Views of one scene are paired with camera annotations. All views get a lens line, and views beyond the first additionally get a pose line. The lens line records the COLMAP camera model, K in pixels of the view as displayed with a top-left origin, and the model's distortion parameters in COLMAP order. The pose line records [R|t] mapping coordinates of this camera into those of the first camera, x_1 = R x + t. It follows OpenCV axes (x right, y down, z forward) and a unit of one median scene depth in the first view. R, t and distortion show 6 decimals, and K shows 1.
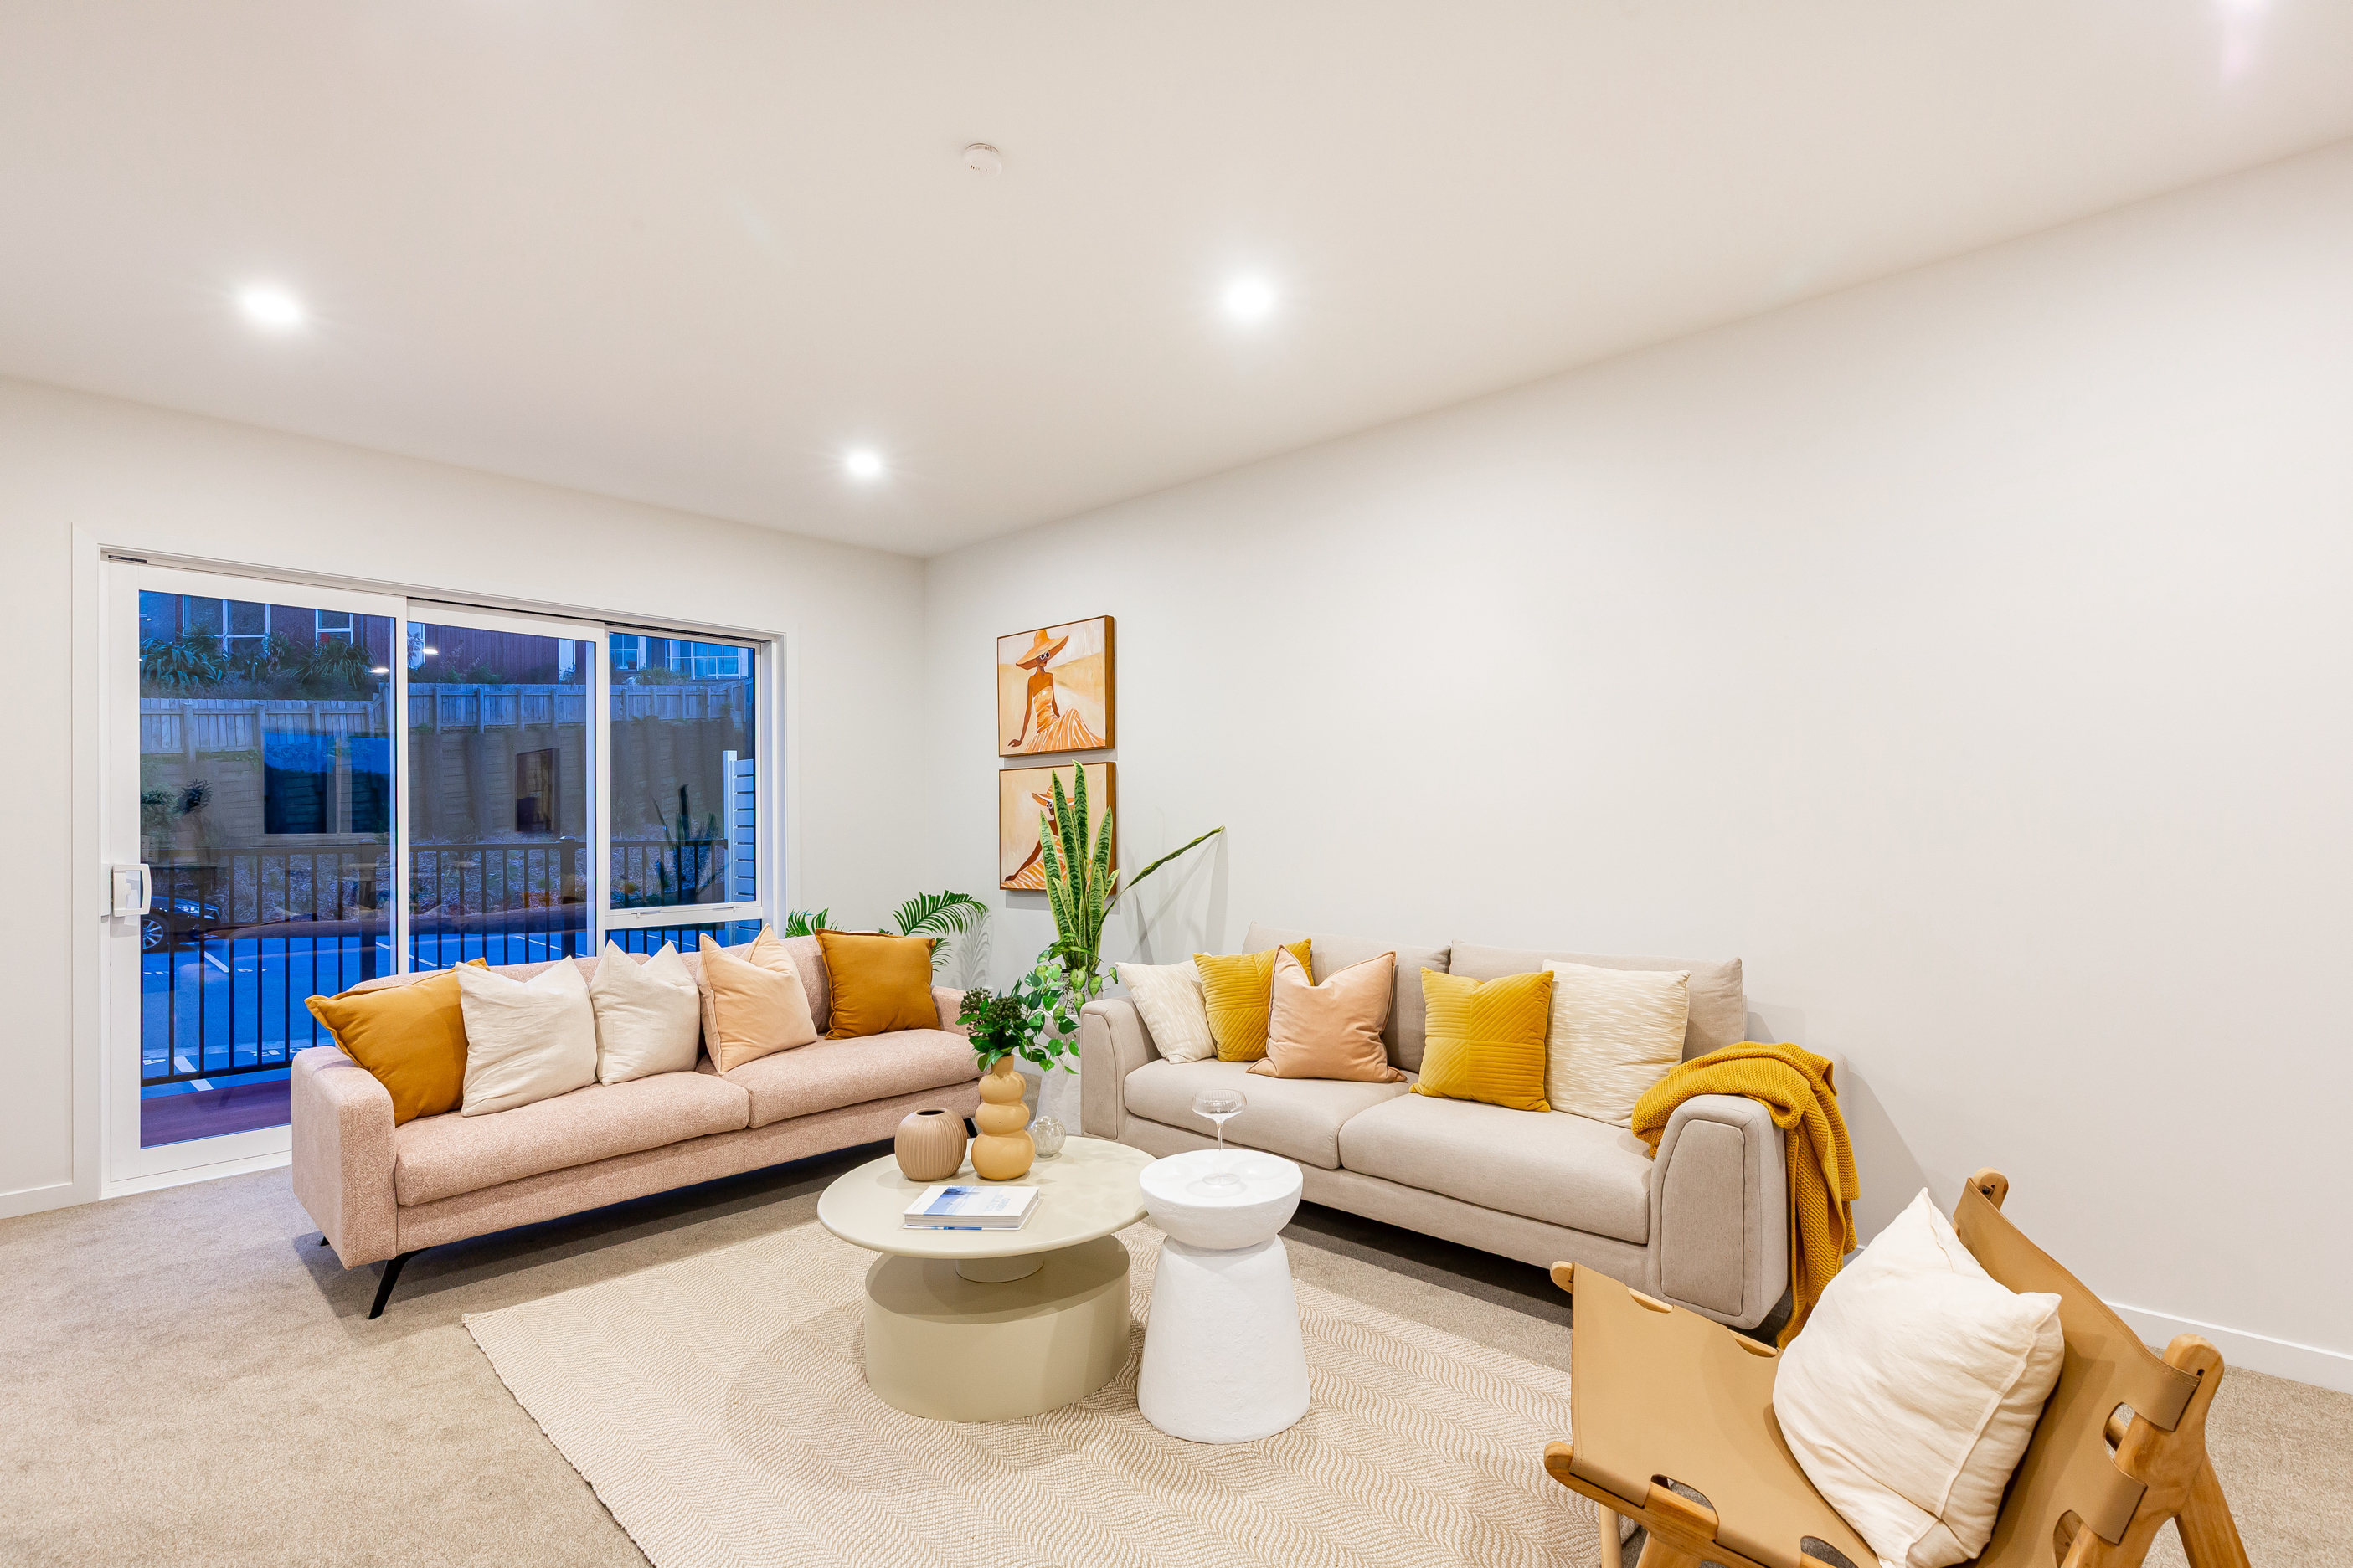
lens RADIAL K [[1086.5, 0, 1178.3], [0, 1086.5, 831.0], [0, 0, 1]] dist [0.011179, -0.000484]
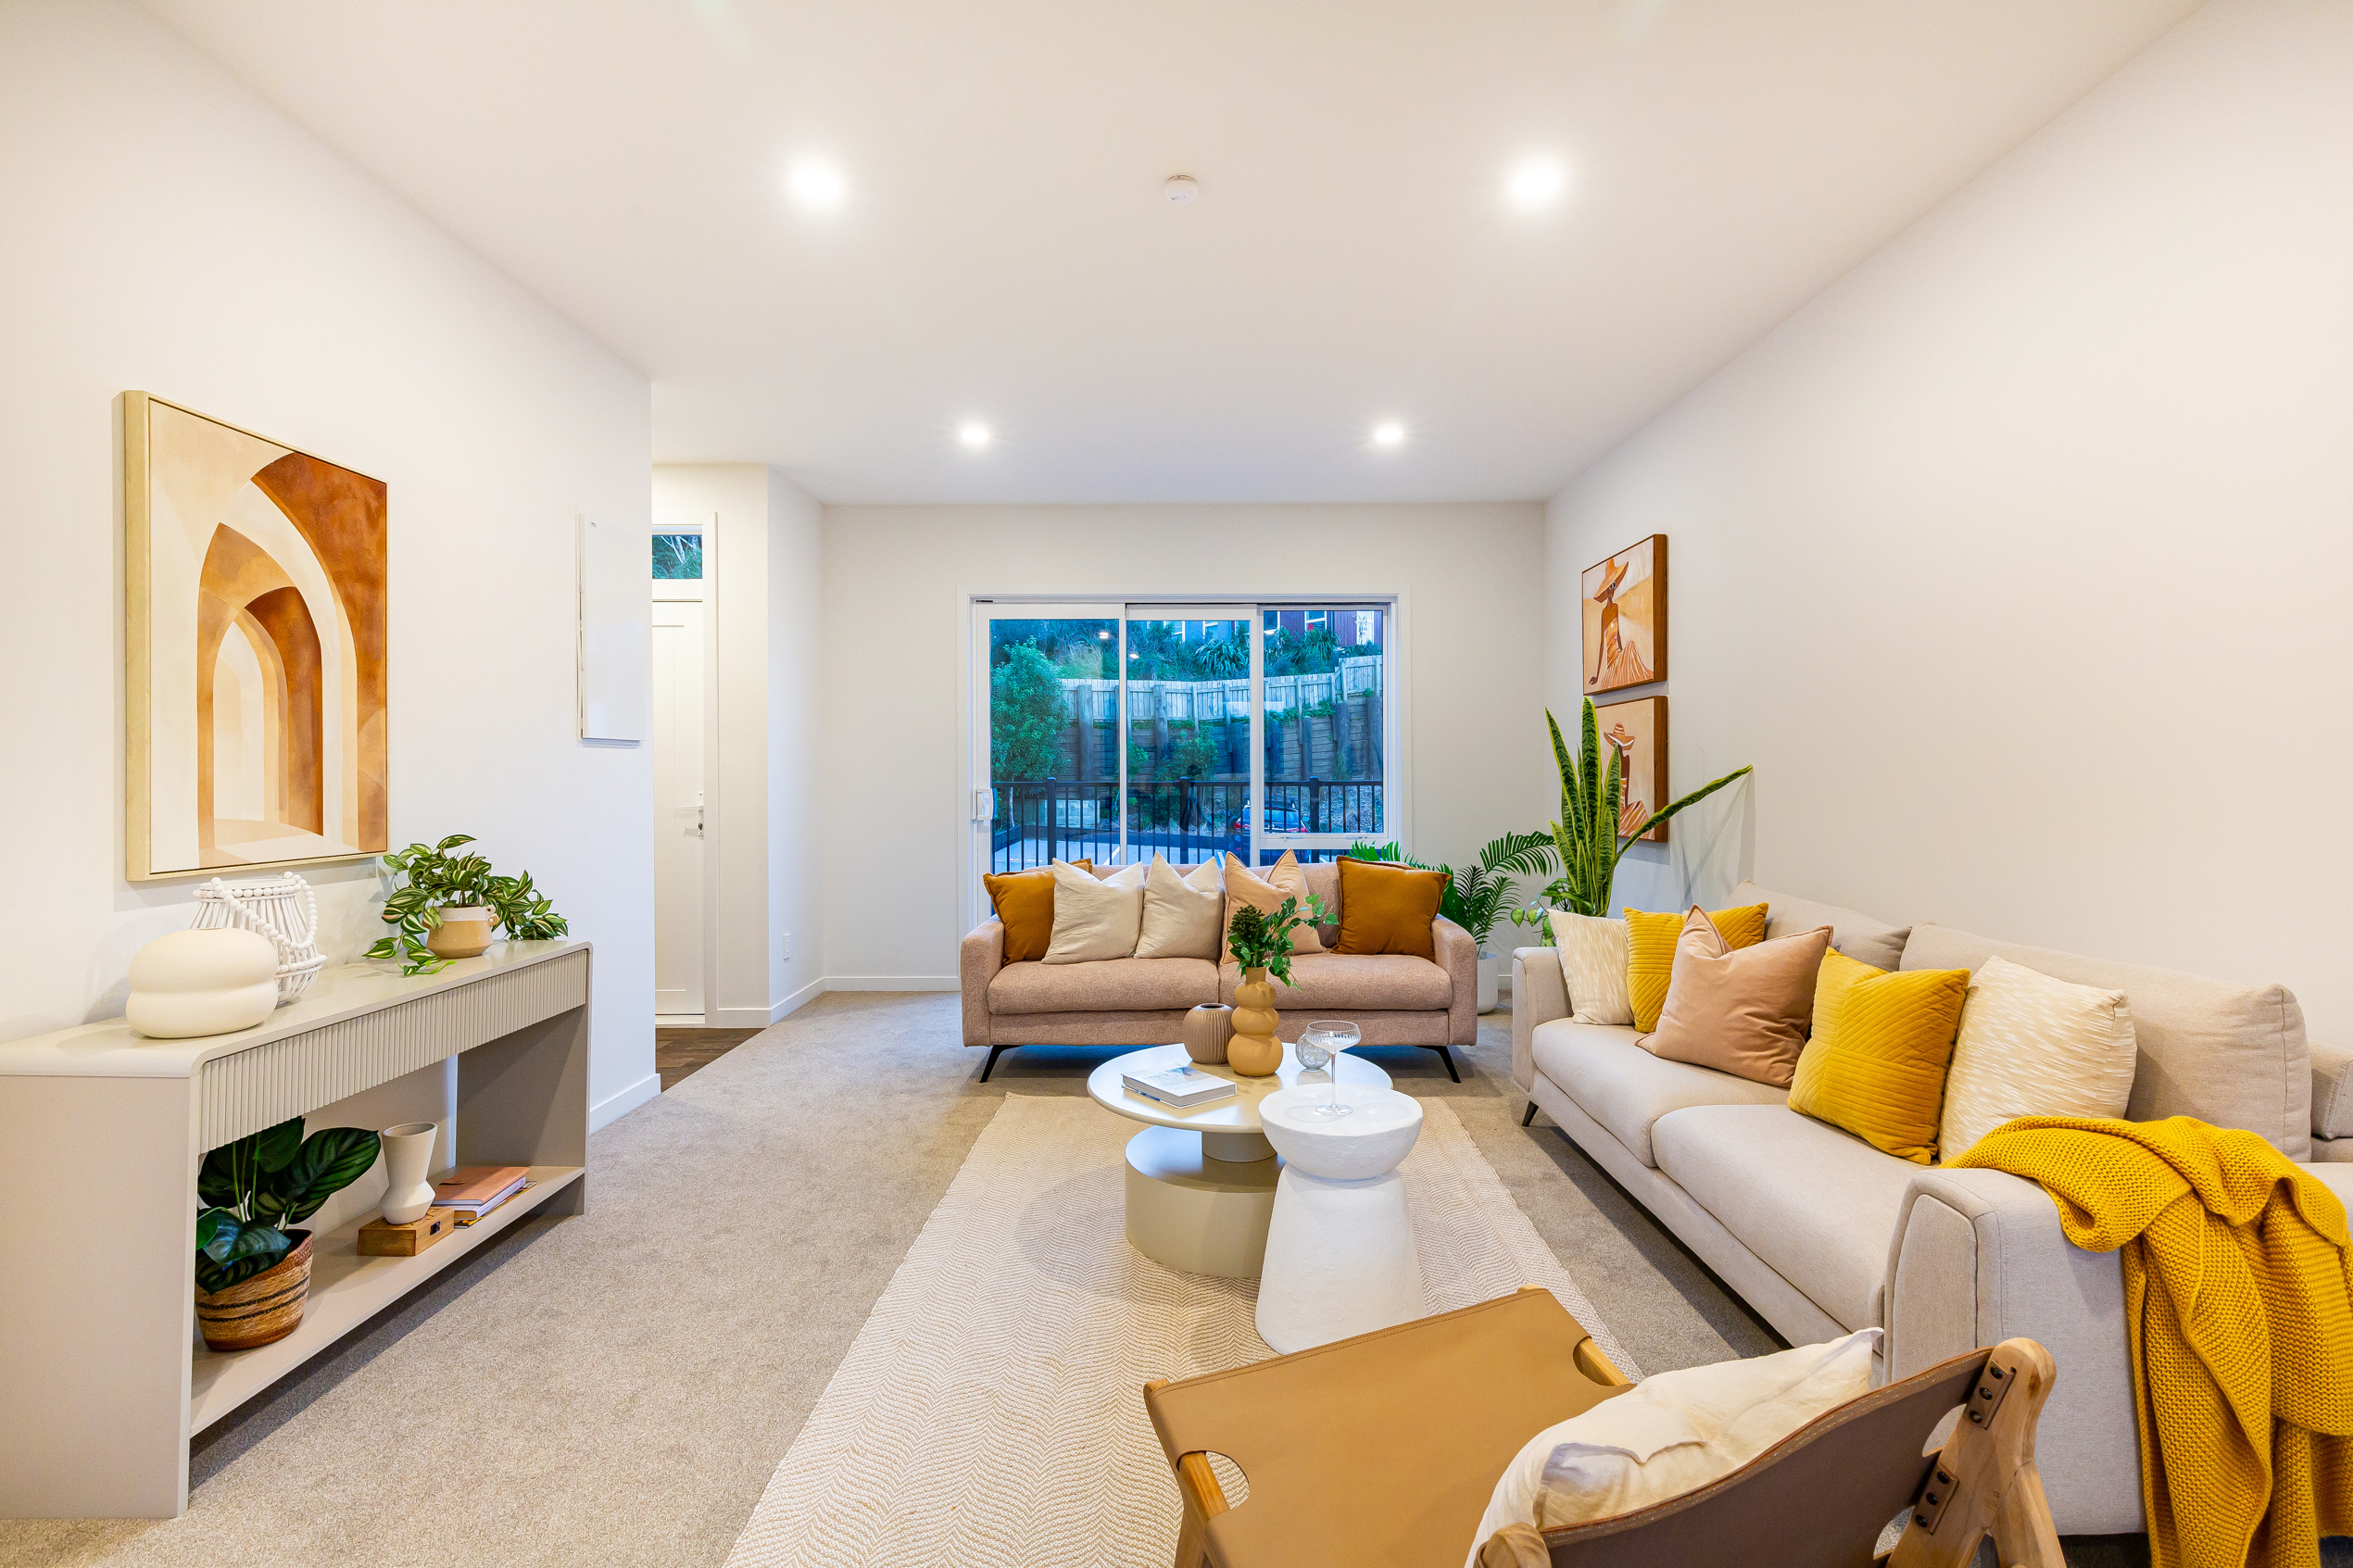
lens RADIAL K [[1054.3, 0, 1176.5], [0, 1054.3, 784.0], [0, 0, 1]] dist [0.001921, -0.000229]
pose [[0.684670, 0.012944, -0.728738, 0.380931], [-0.007849, 0.999915, 0.010385, 0.004955], [0.728811, -0.001390, 0.684714, 0.131536]]
